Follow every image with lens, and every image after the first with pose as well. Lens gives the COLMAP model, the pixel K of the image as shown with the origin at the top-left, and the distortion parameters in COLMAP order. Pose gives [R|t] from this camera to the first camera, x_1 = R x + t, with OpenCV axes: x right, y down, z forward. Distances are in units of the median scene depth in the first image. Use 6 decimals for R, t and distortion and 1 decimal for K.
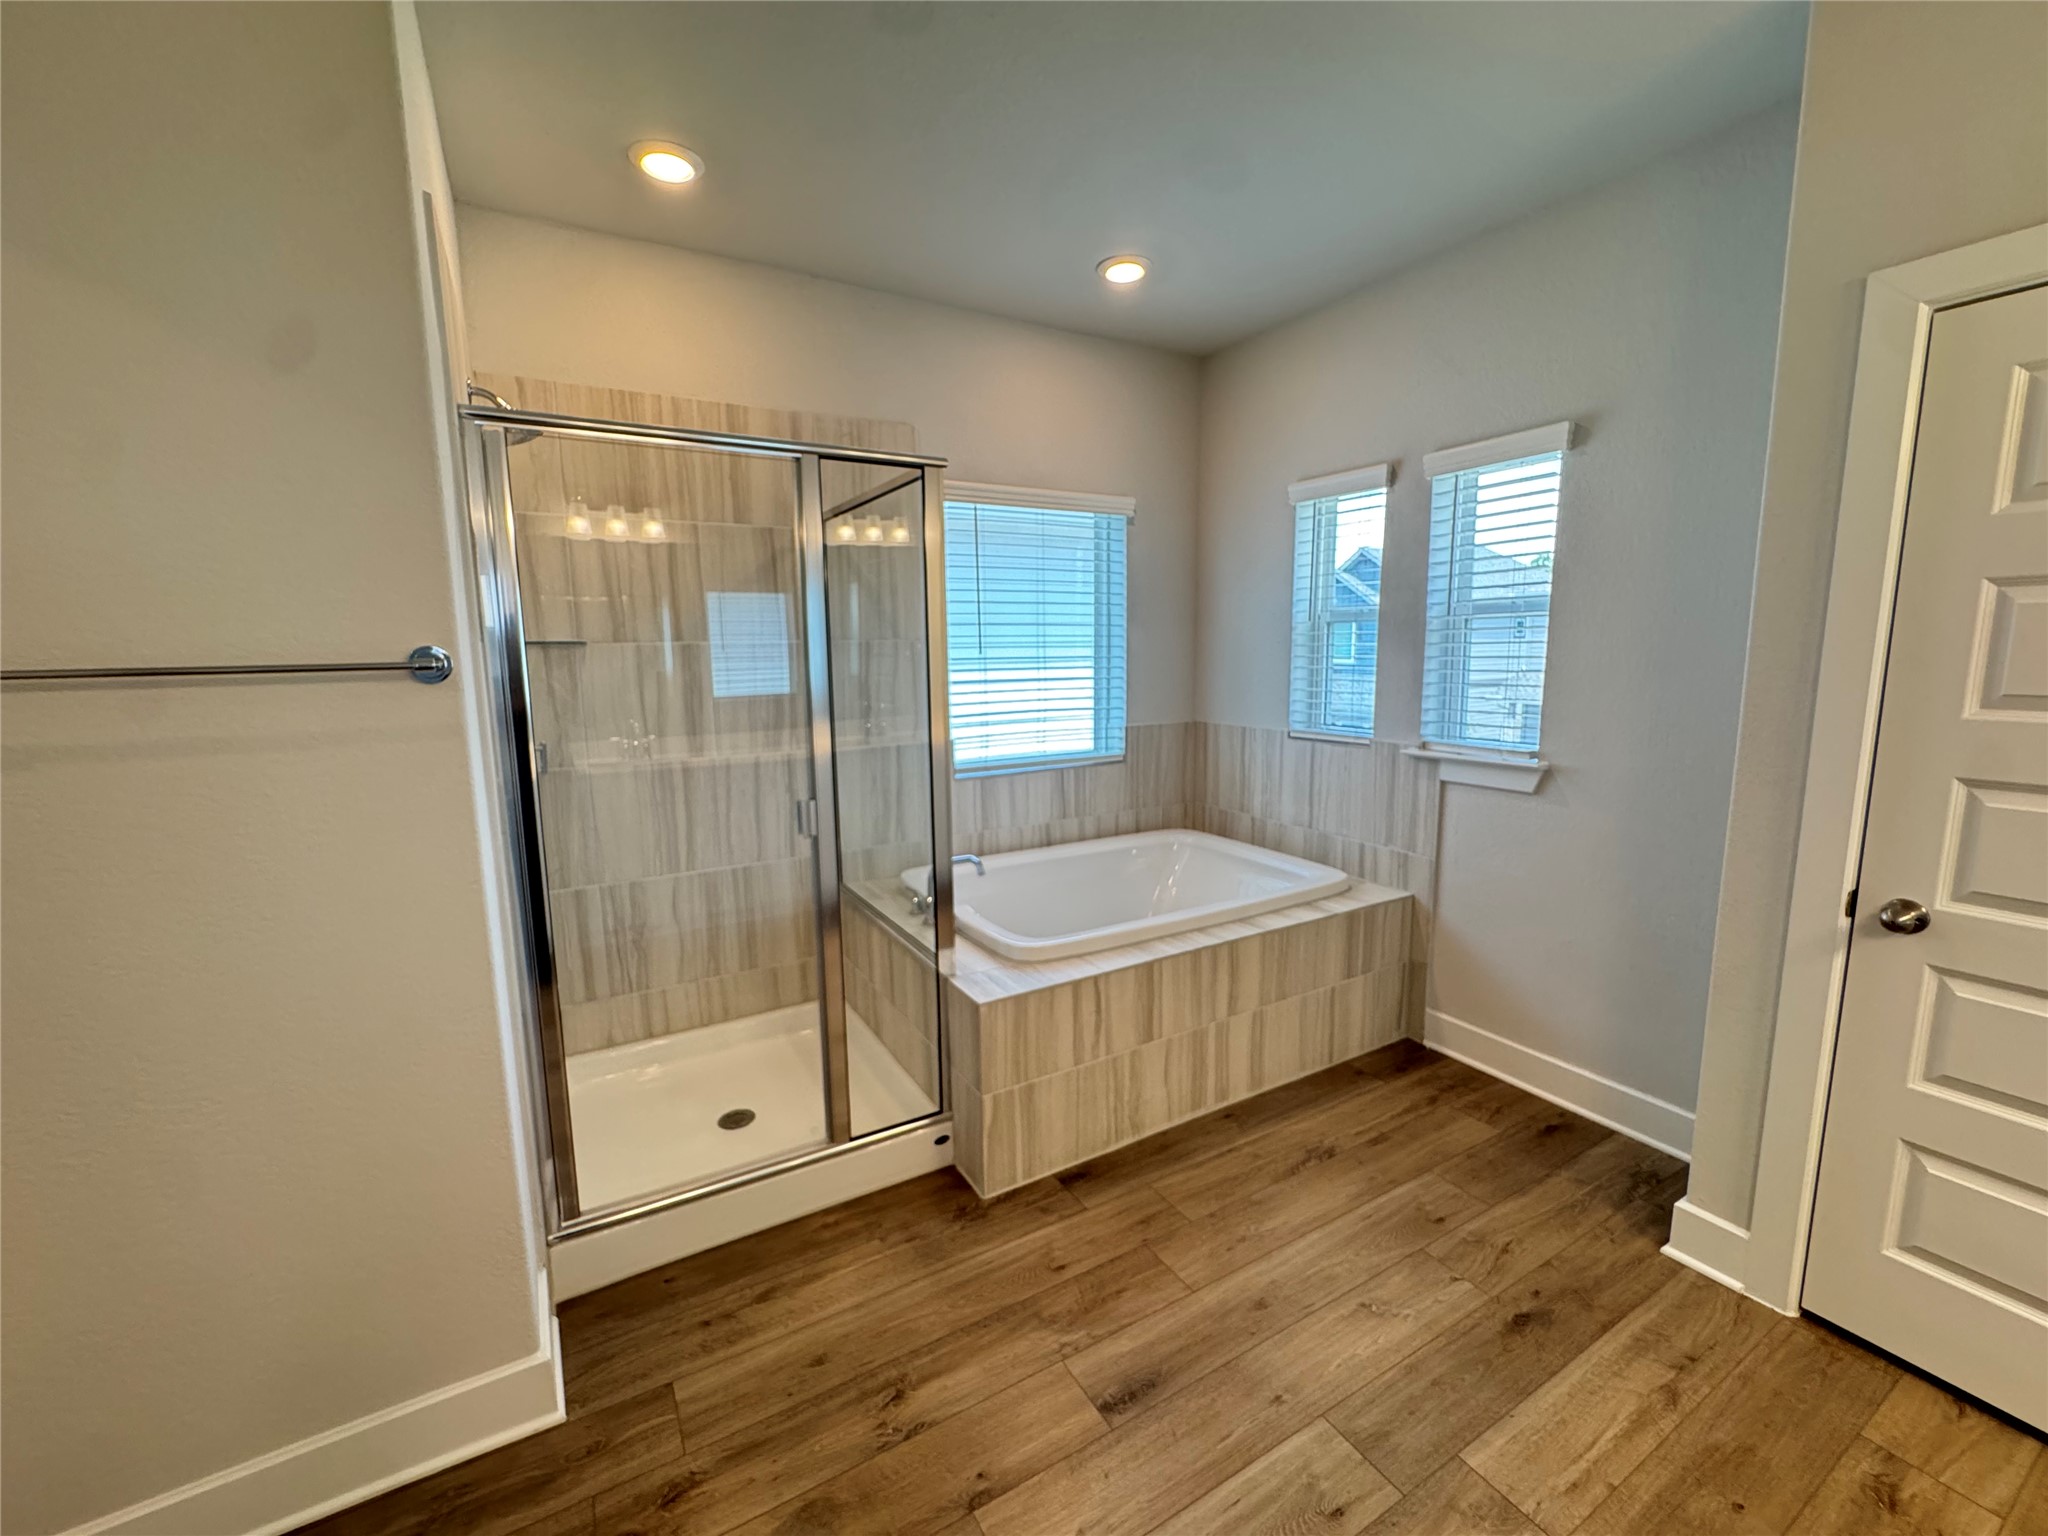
lens RADIAL K [[828.0, 0, 1023.4], [0, 828.0, 766.4], [0, 0, 1]] dist [-0.003909, -0.000009]
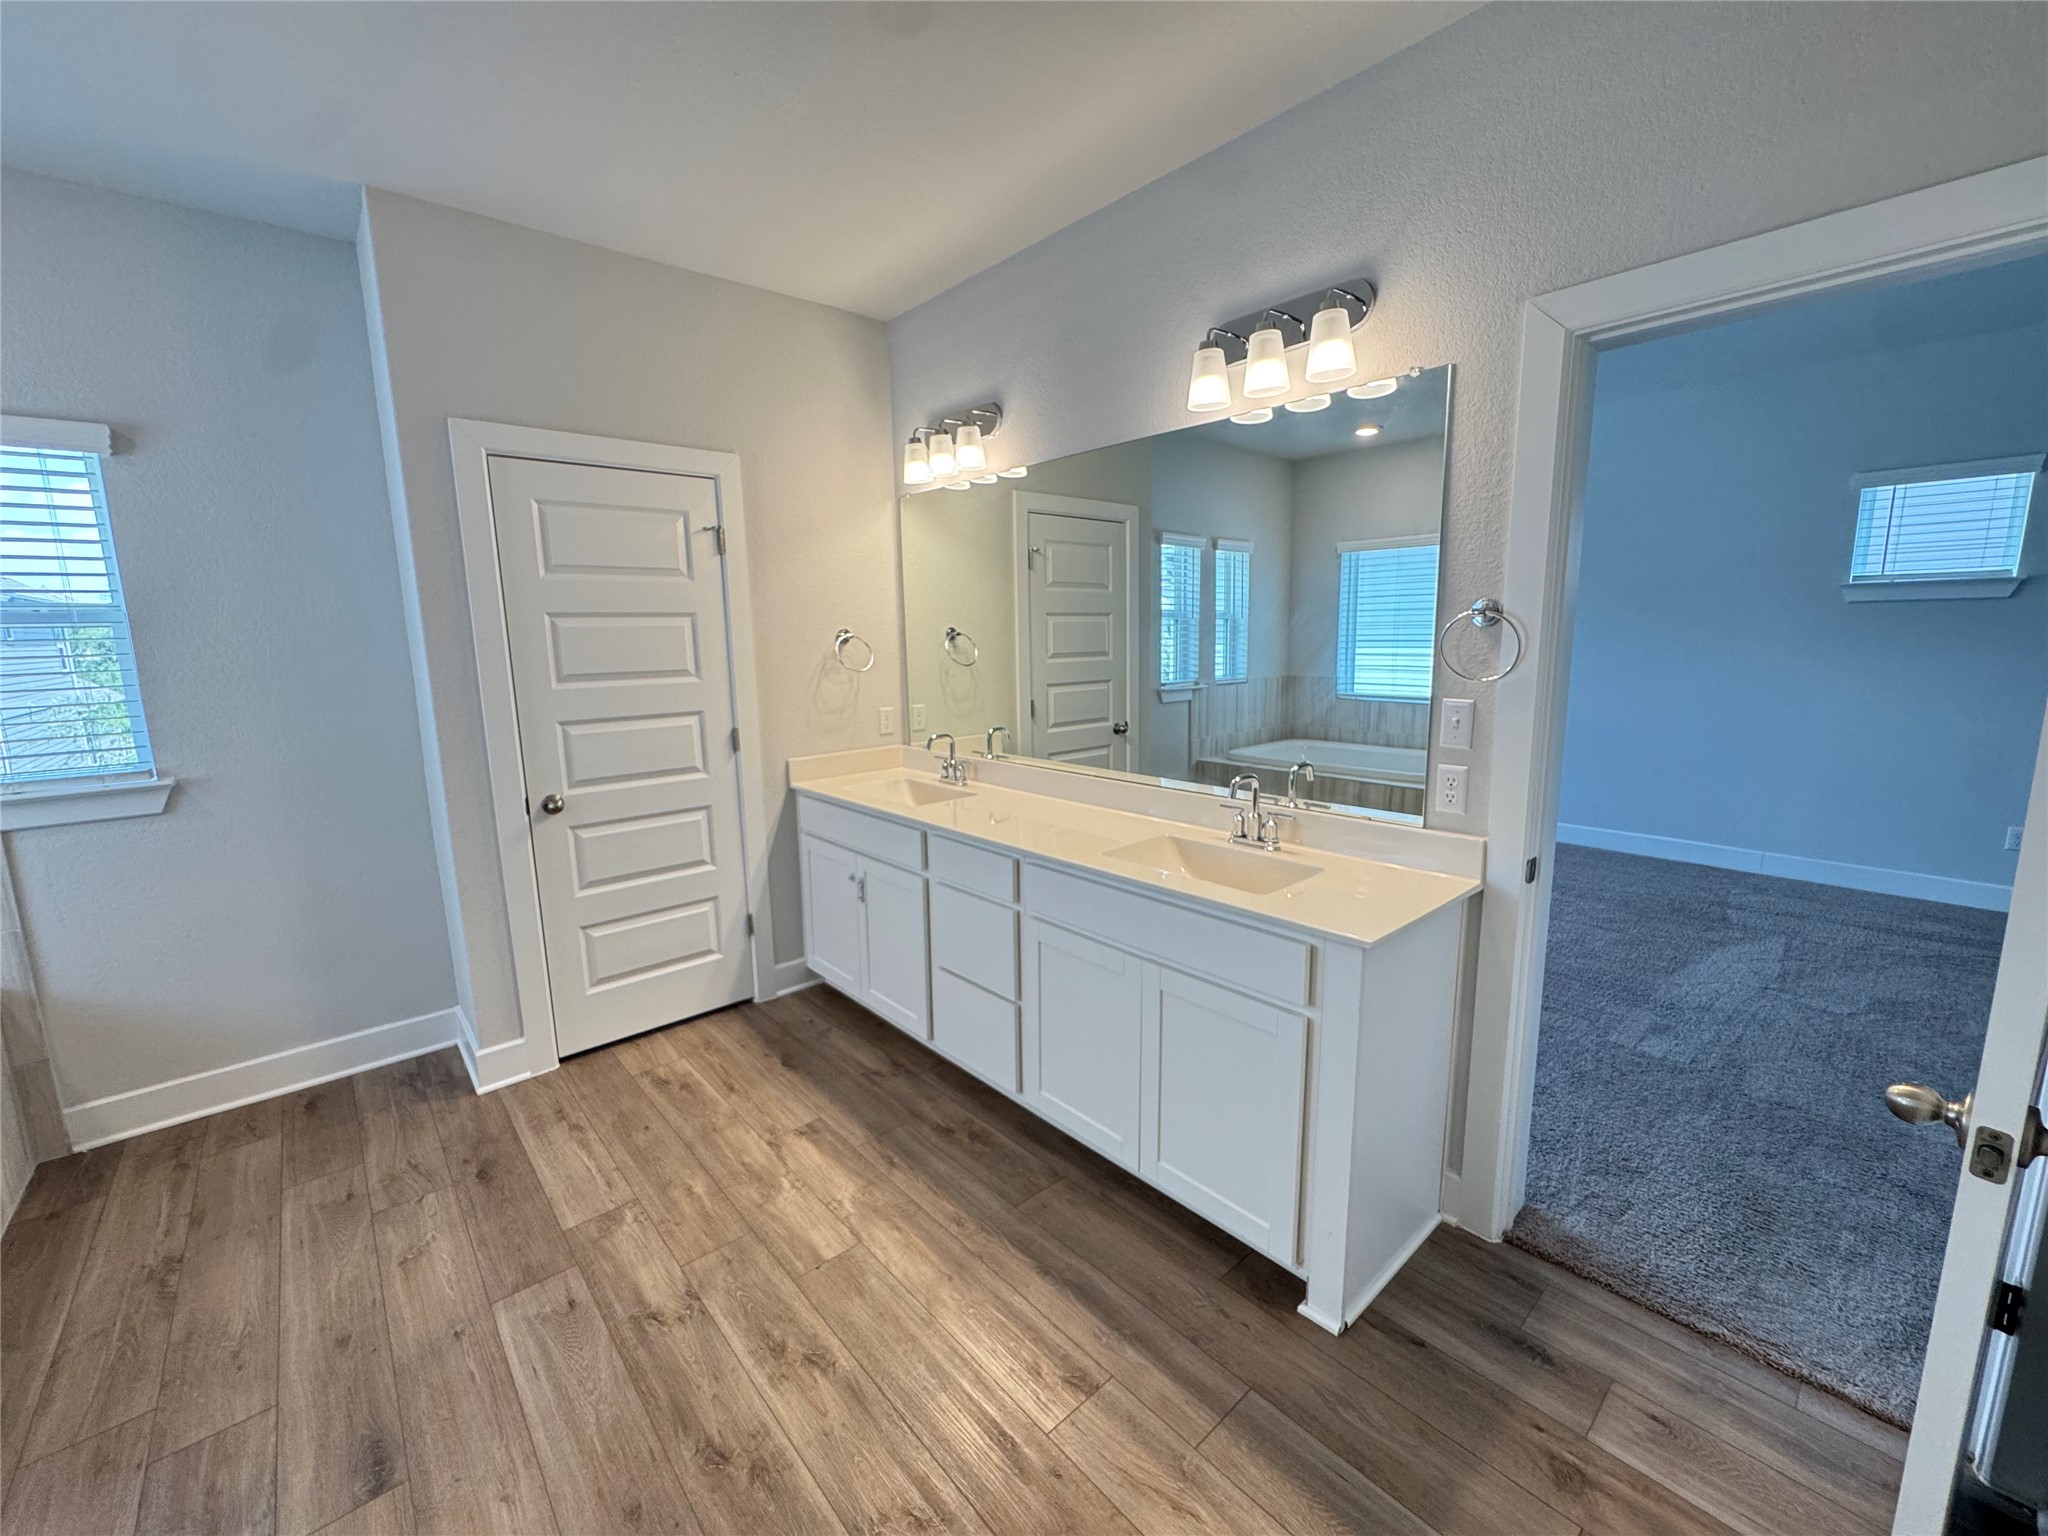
lens RADIAL K [[828.0, 0, 1028.3], [0, 828.0, 767.0], [0, 0, 1]] dist [-0.003909, -0.000009]
pose [[-0.202470, -0.142639, 0.968845, -0.553784], [0.162010, 0.970824, 0.176788, -0.027960], [-0.965794, 0.192756, -0.173454, 0.212187]]
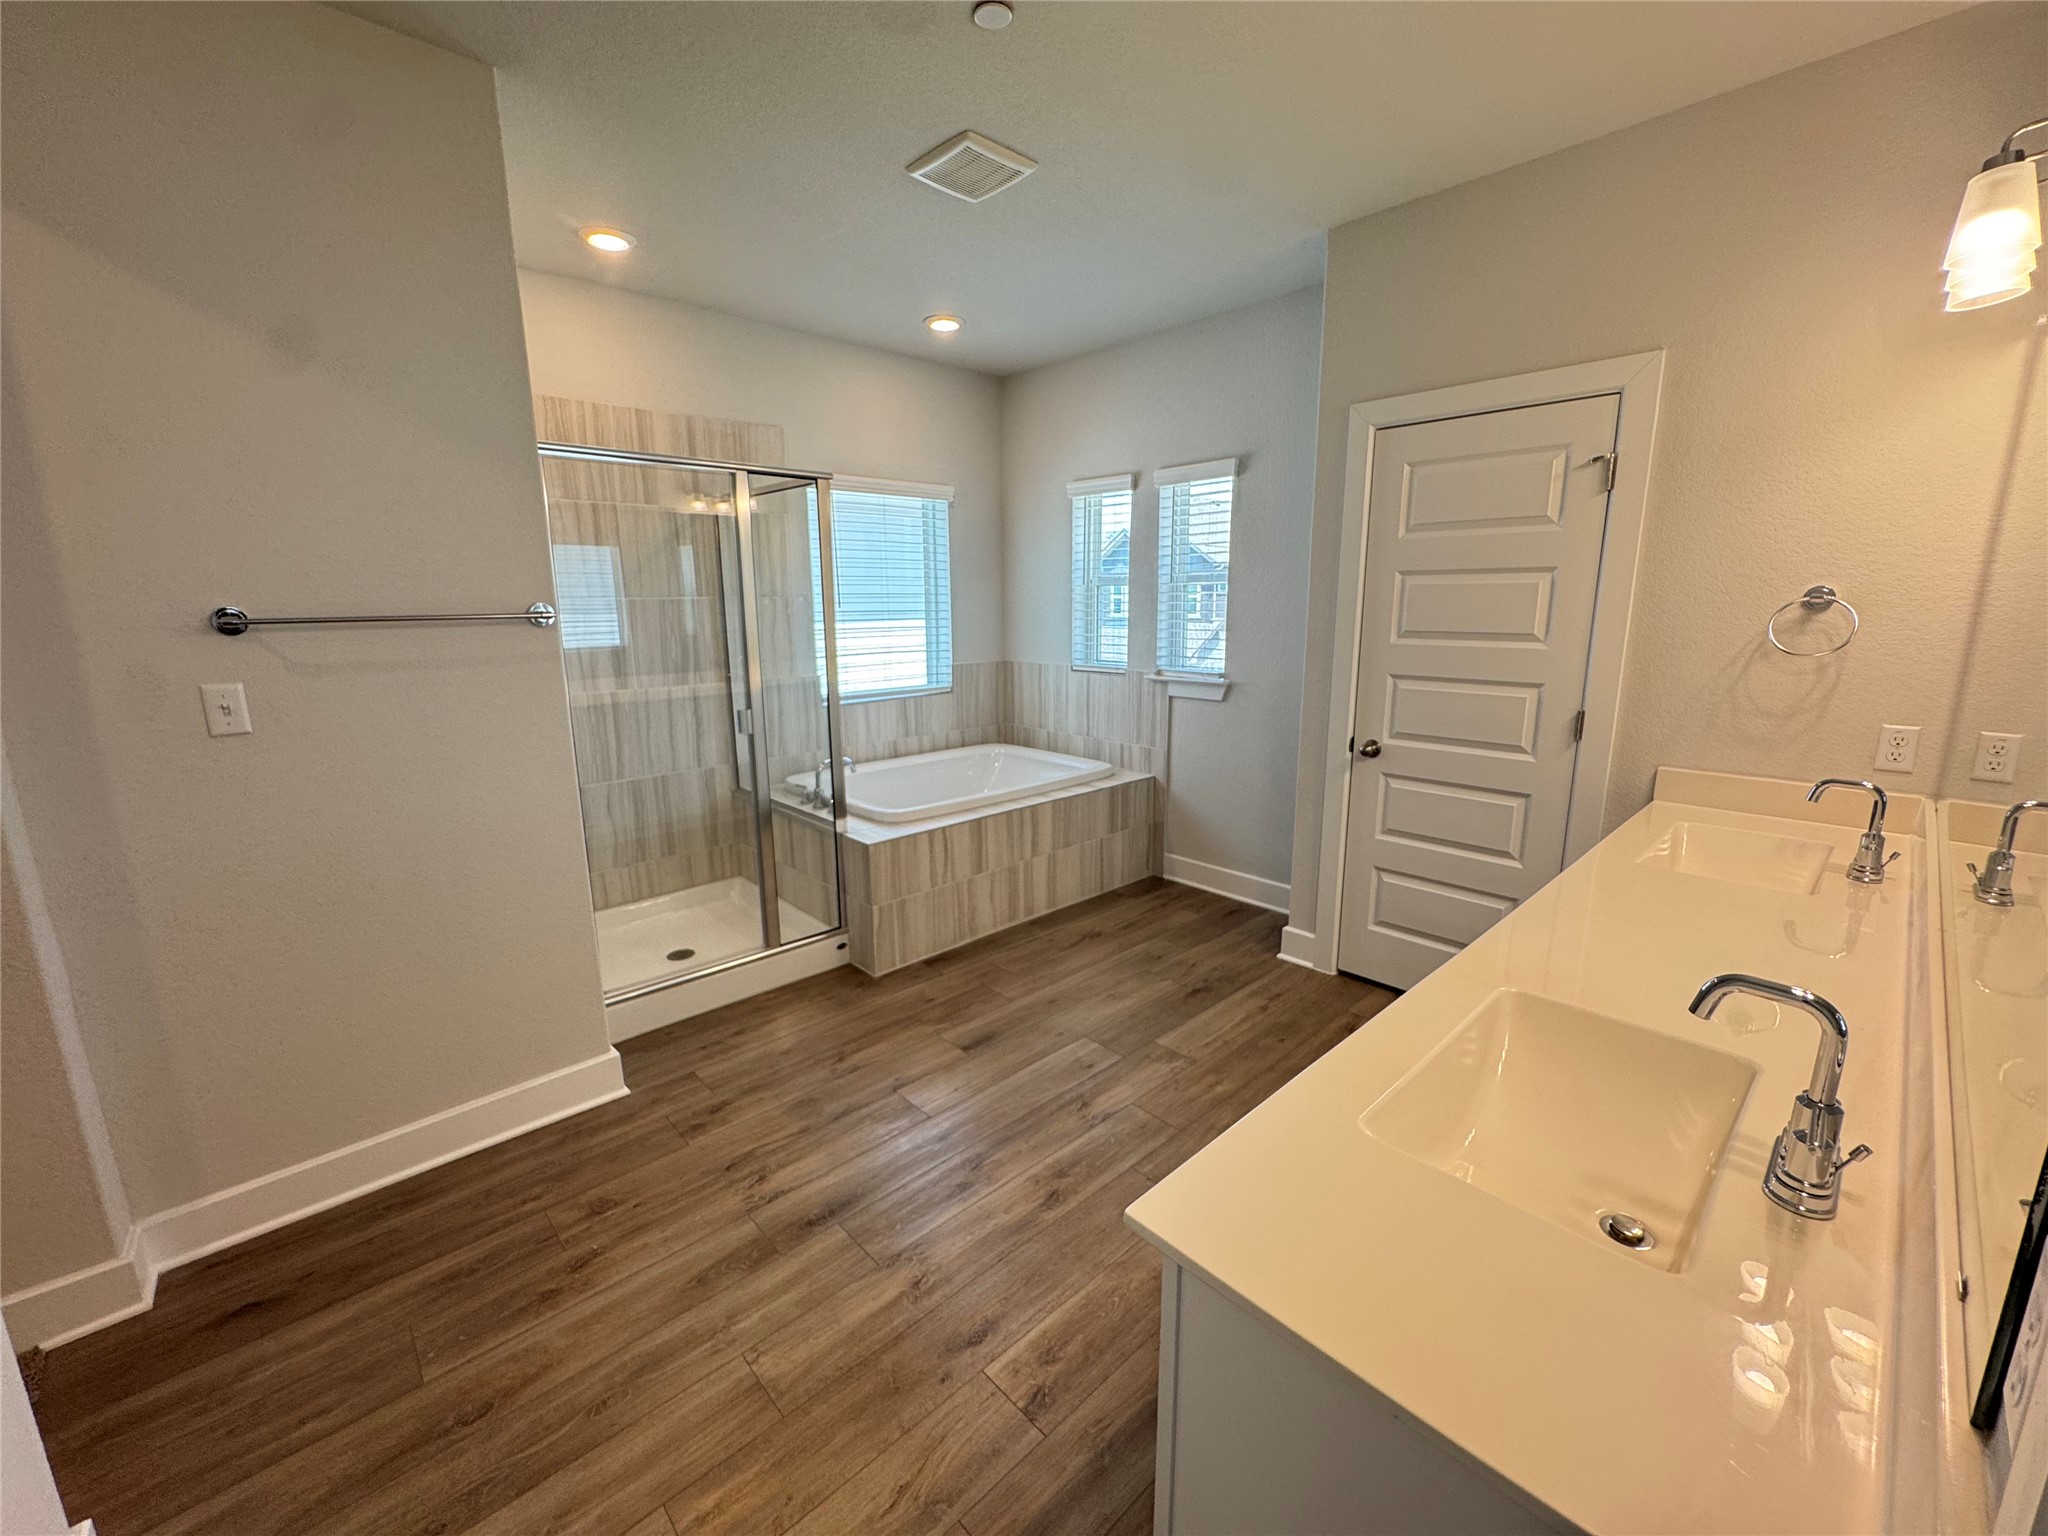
lens RADIAL K [[828.0, 0, 1015.8], [0, 828.0, 765.0], [0, 0, 1]] dist [-0.003909, -0.000009]
pose [[0.976022, -0.038109, 0.214309, -0.099351], [0.026671, 0.998074, 0.056013, 0.061350], [-0.216031, -0.048954, 0.975158, -0.467213]]
